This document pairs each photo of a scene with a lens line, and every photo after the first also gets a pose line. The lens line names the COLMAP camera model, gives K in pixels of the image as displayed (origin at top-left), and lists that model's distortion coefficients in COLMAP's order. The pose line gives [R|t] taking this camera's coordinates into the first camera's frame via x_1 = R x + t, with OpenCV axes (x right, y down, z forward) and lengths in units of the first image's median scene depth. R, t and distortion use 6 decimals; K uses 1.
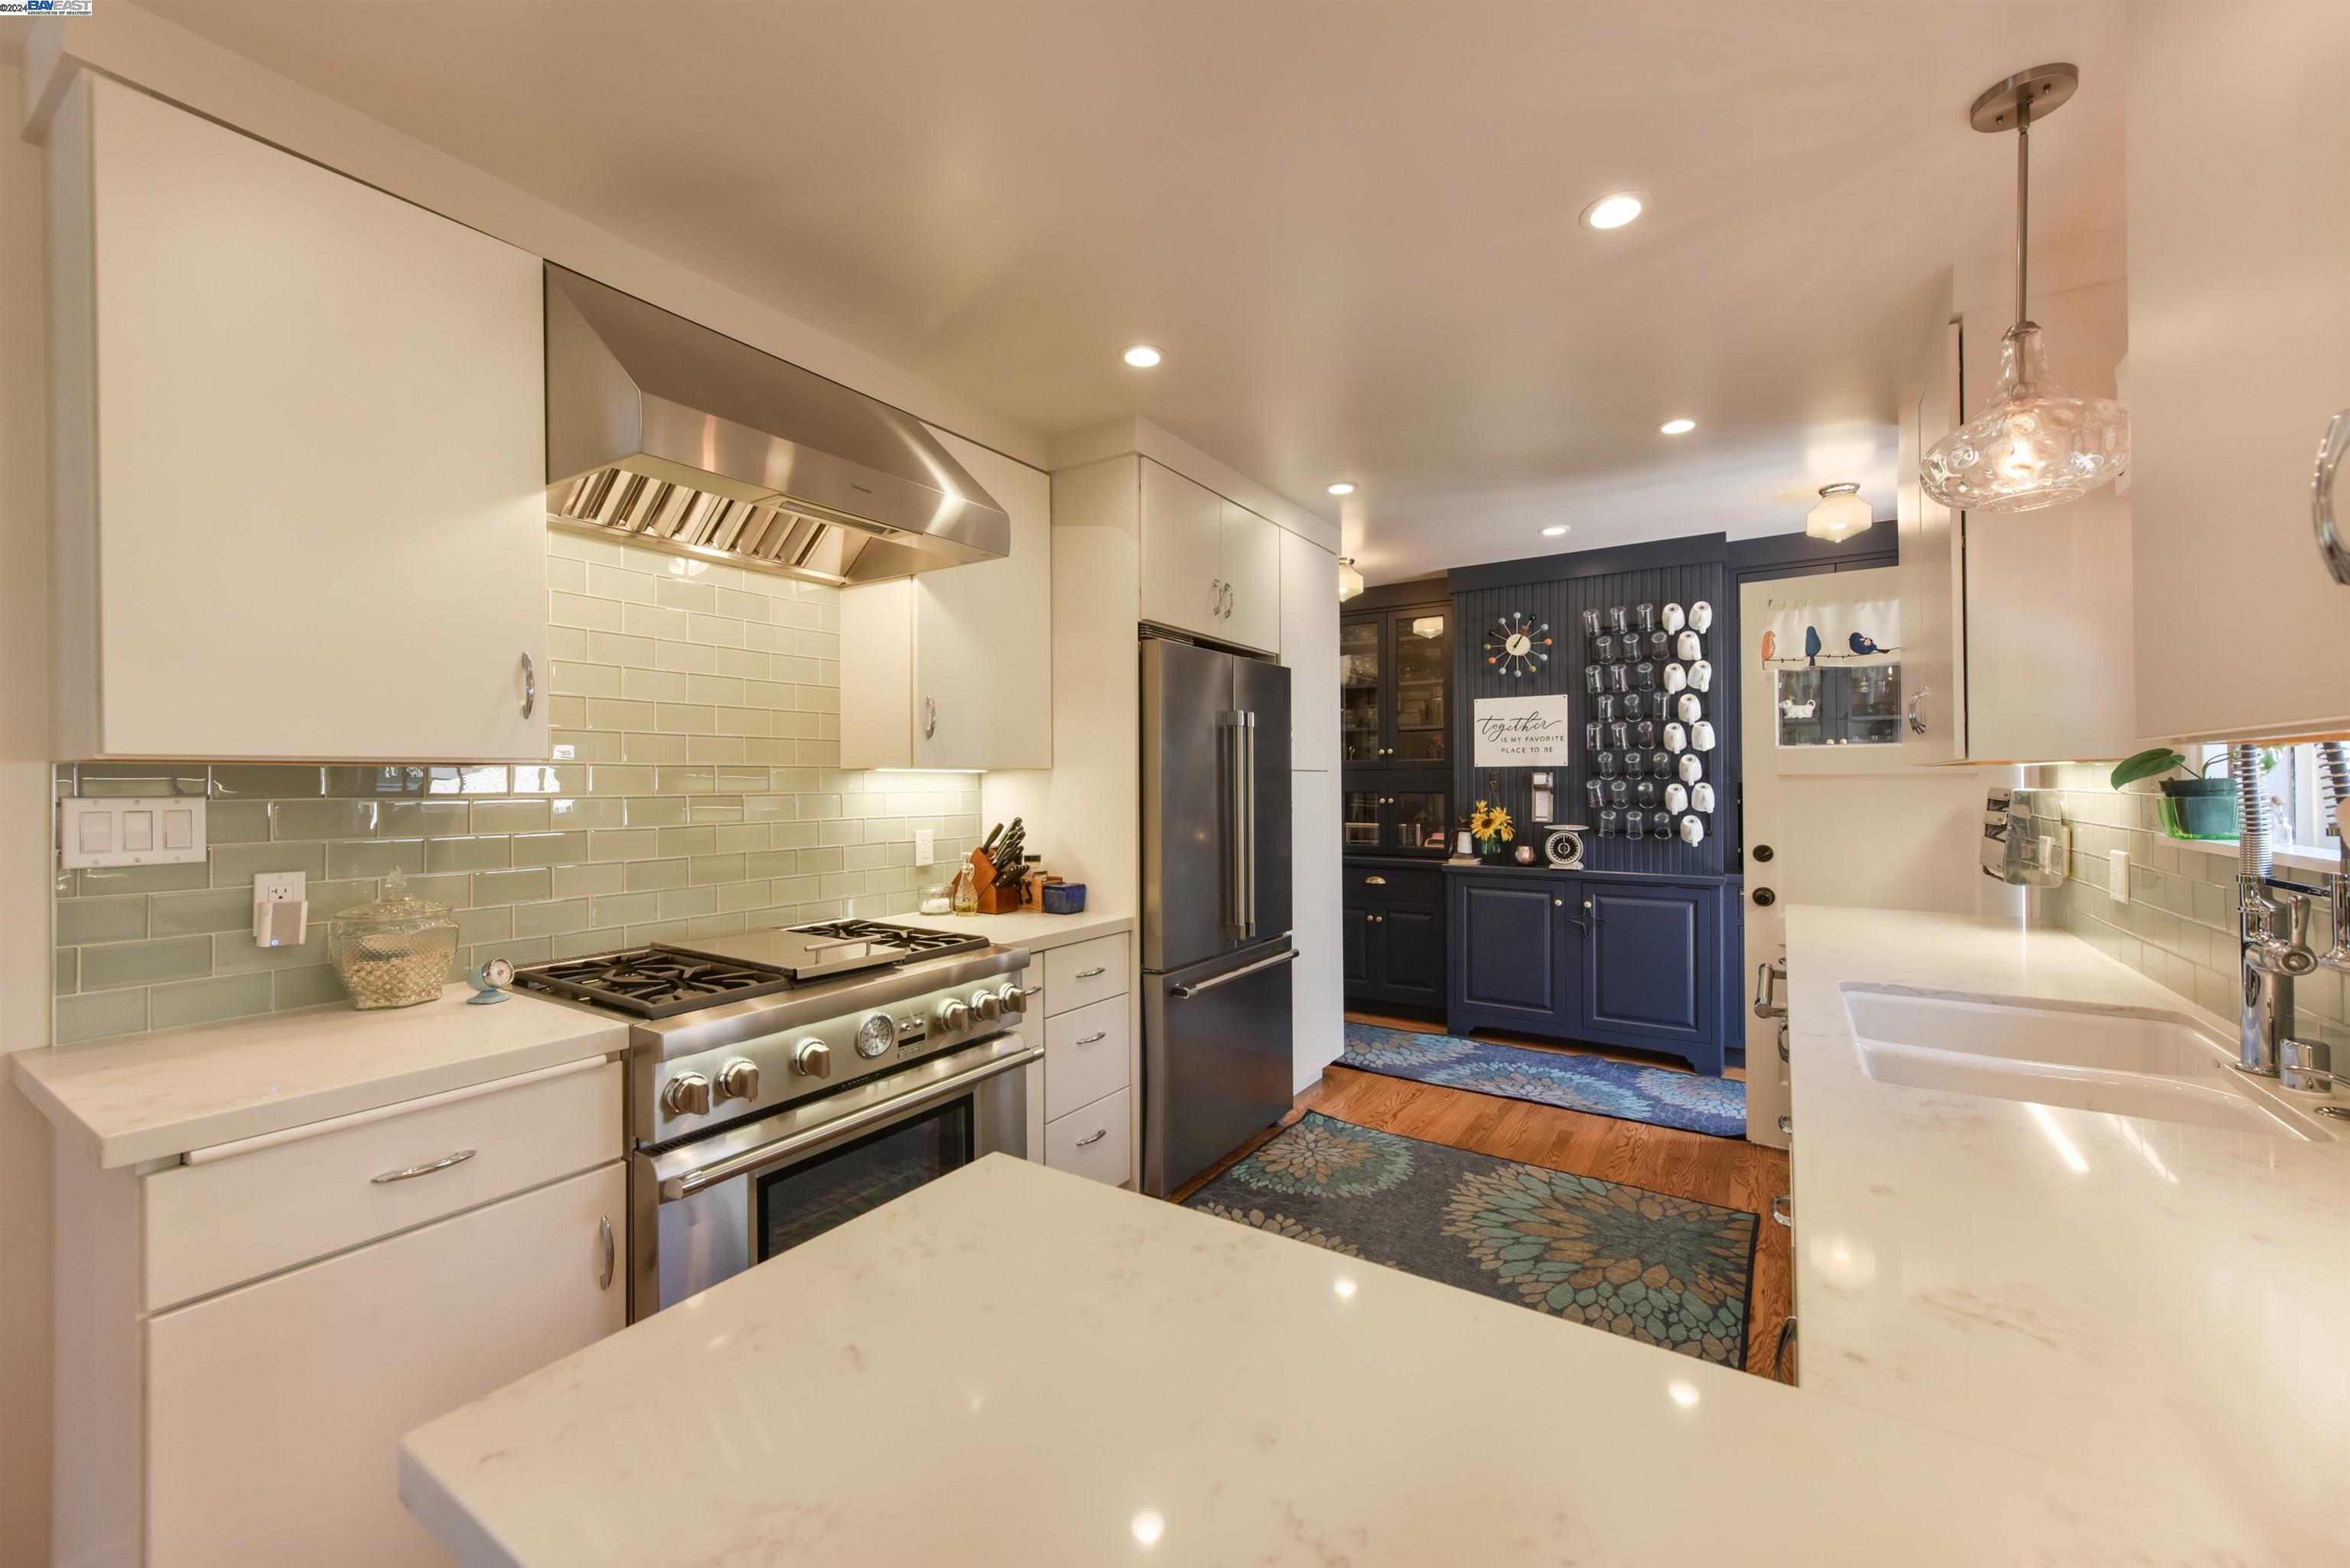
lens RADIAL K [[924.6, 0, 1161.6], [0, 924.6, 780.2], [0, 0, 1]] dist [0.006778, -0.001673]
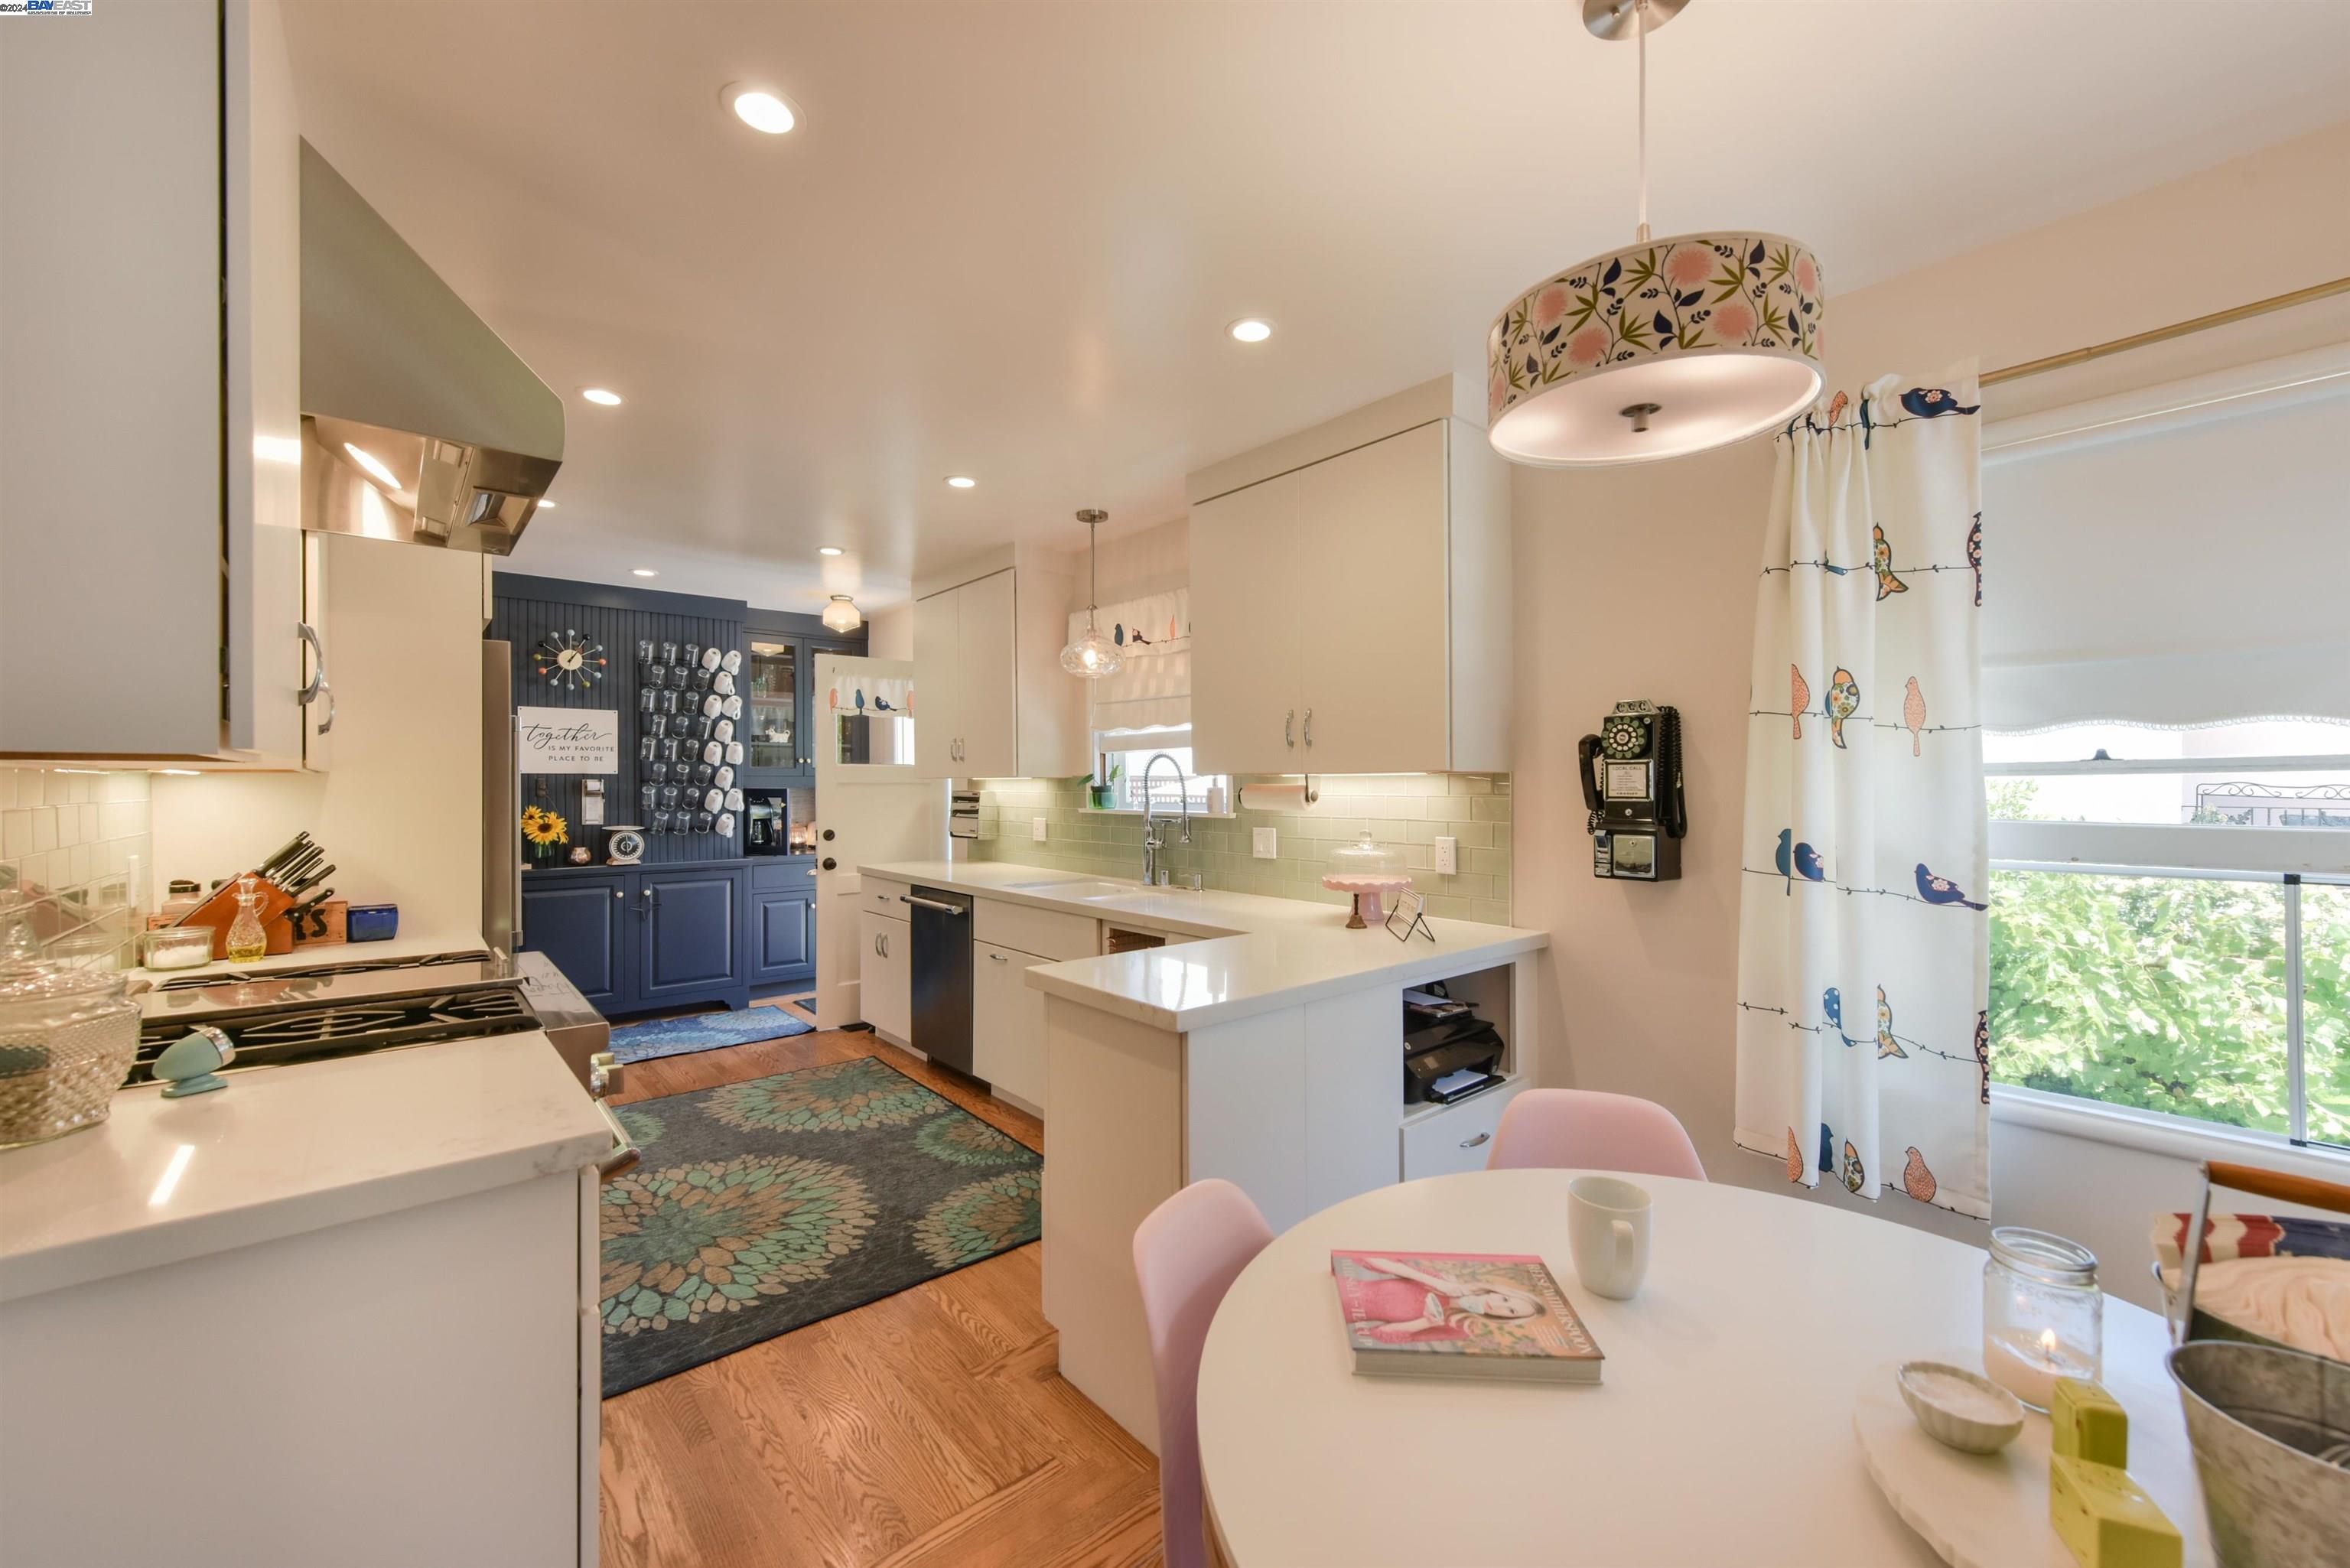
lens RADIAL K [[924.6, 0, 1180.4], [0, 924.6, 783.9], [0, 0, 1]] dist [0.006778, -0.001673]
pose [[0.278899, 0.003106, 0.960315, -0.488136], [0.000043, 0.999995, -0.003247, 0.000618], [-0.960320, 0.000947, 0.278897, 0.025558]]
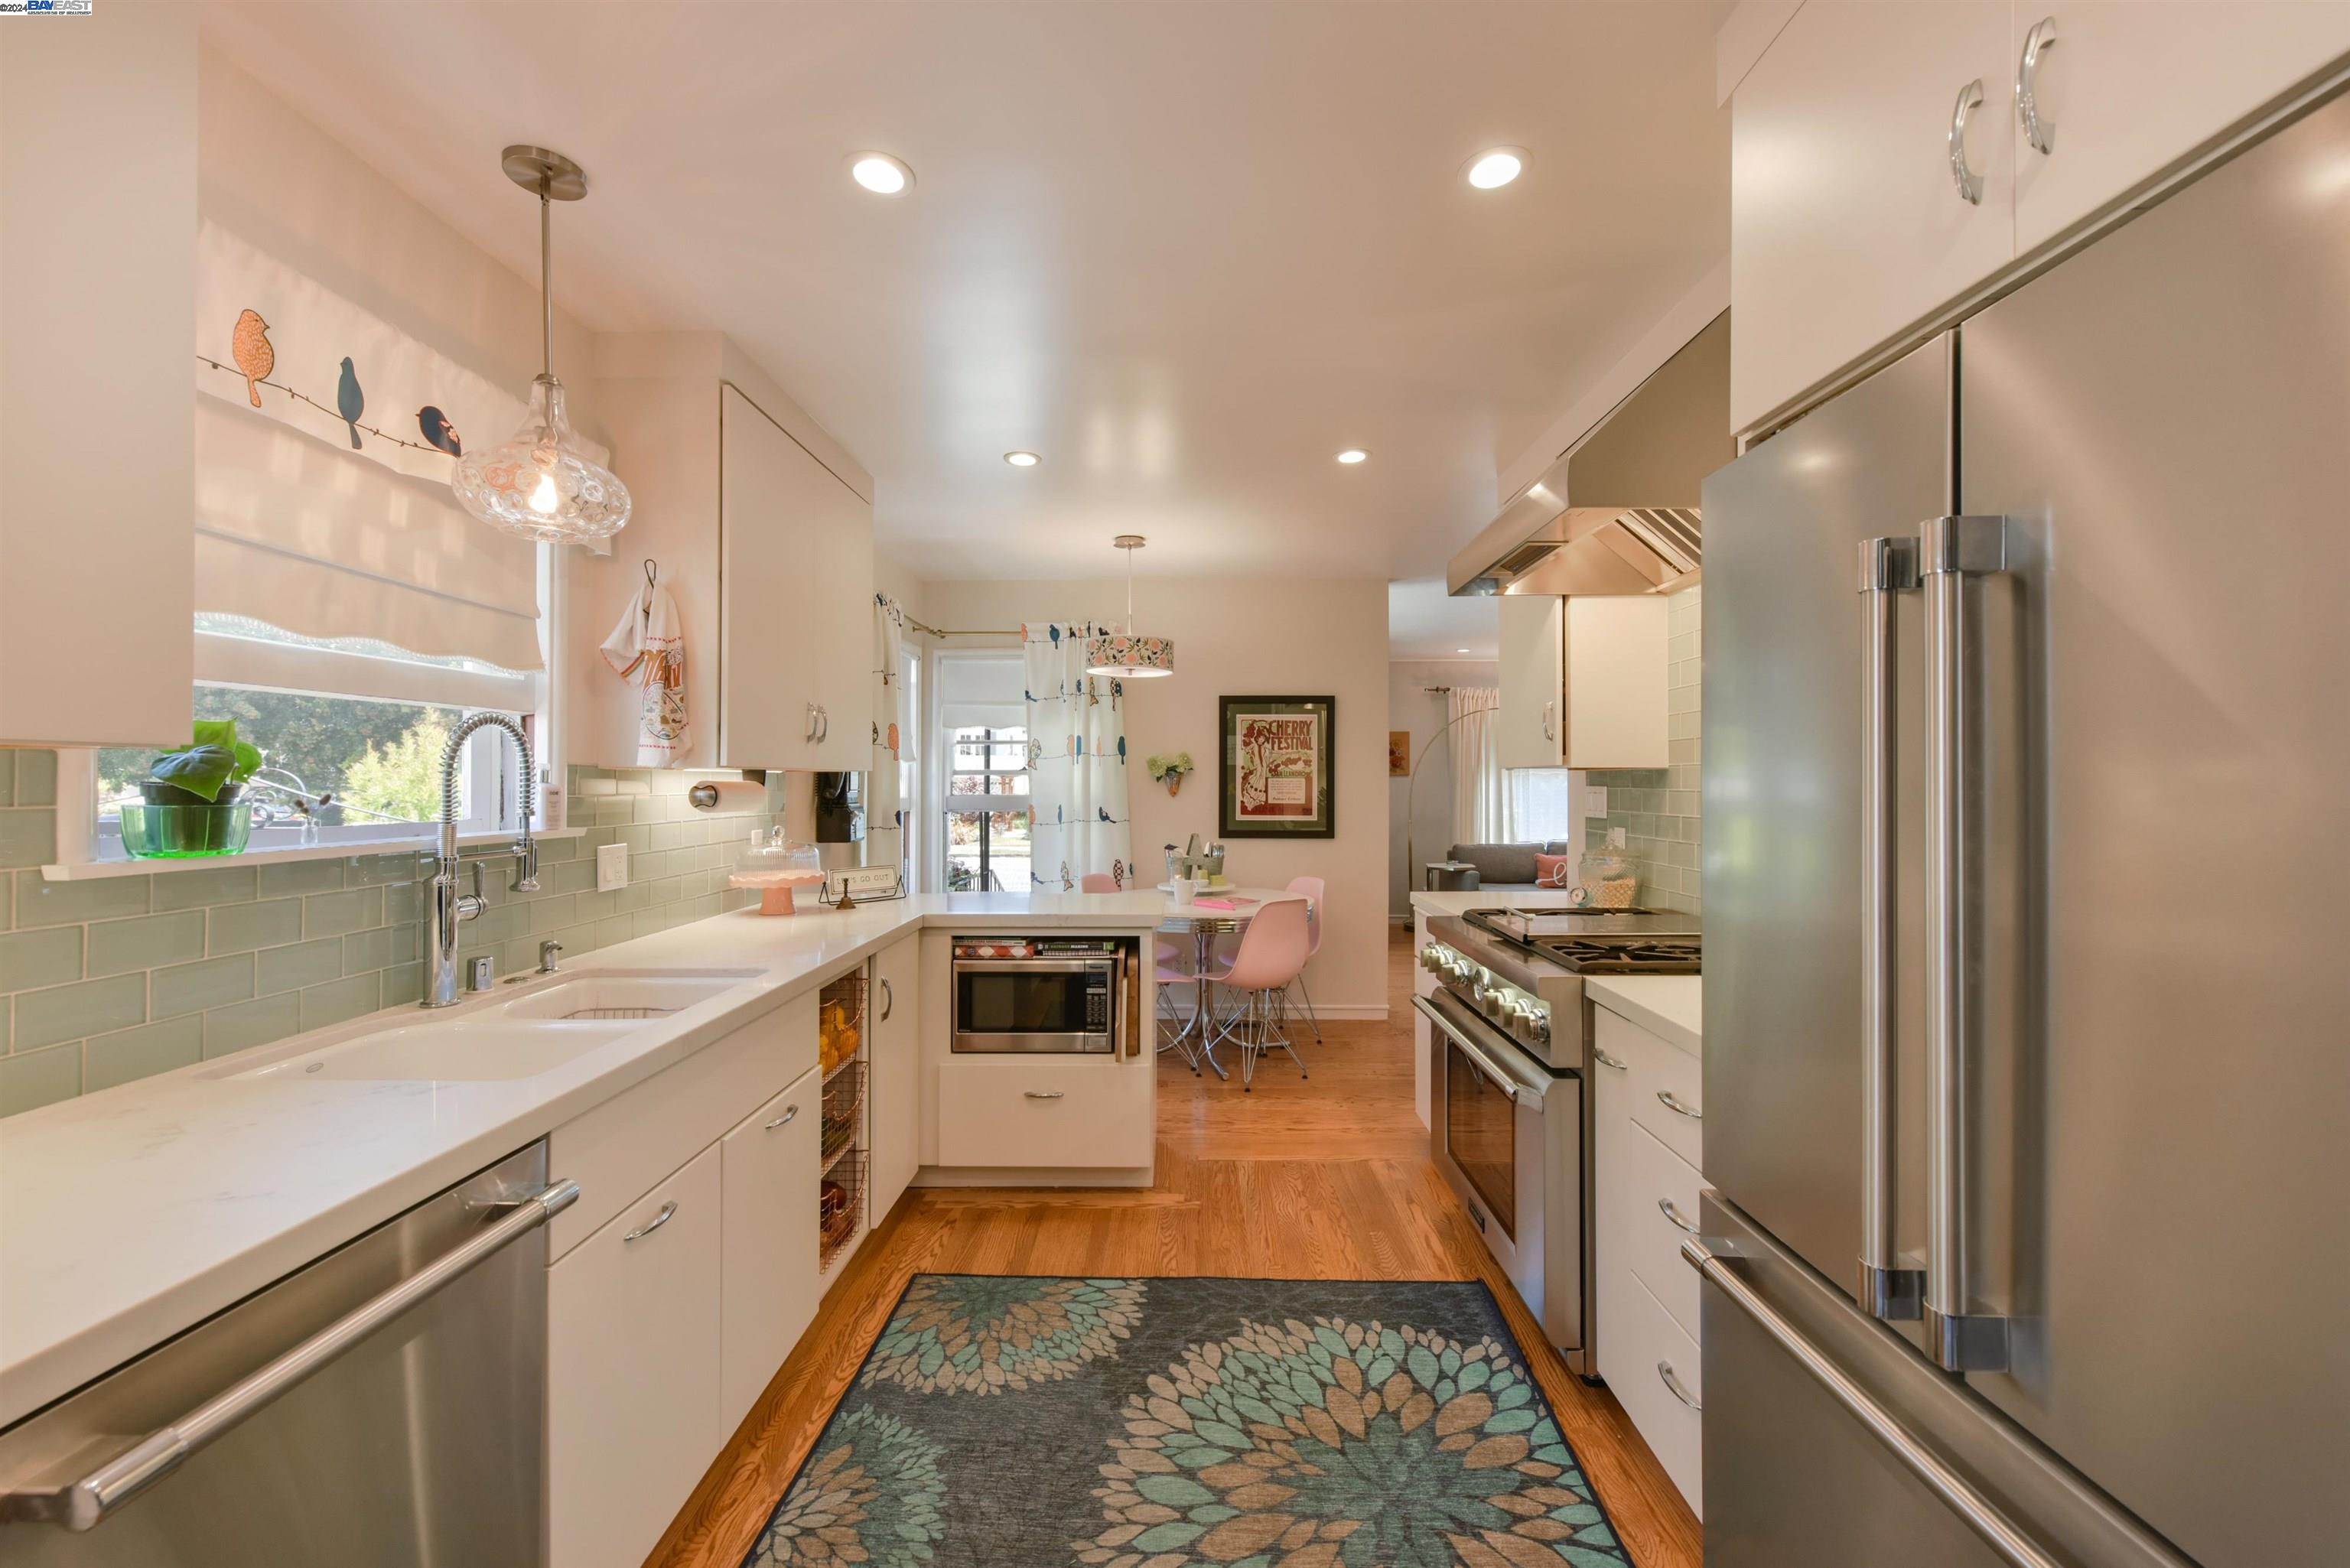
lens RADIAL K [[924.6, 0, 1176.4], [0, 924.6, 778.8], [0, 0, 1]] dist [0.006778, -0.001673]
pose [[-0.845587, 0.003474, -0.533826, 0.314782], [0.005962, 0.999978, -0.002938, 0.001093], [0.533804, -0.005667, -0.845589, 0.820815]]
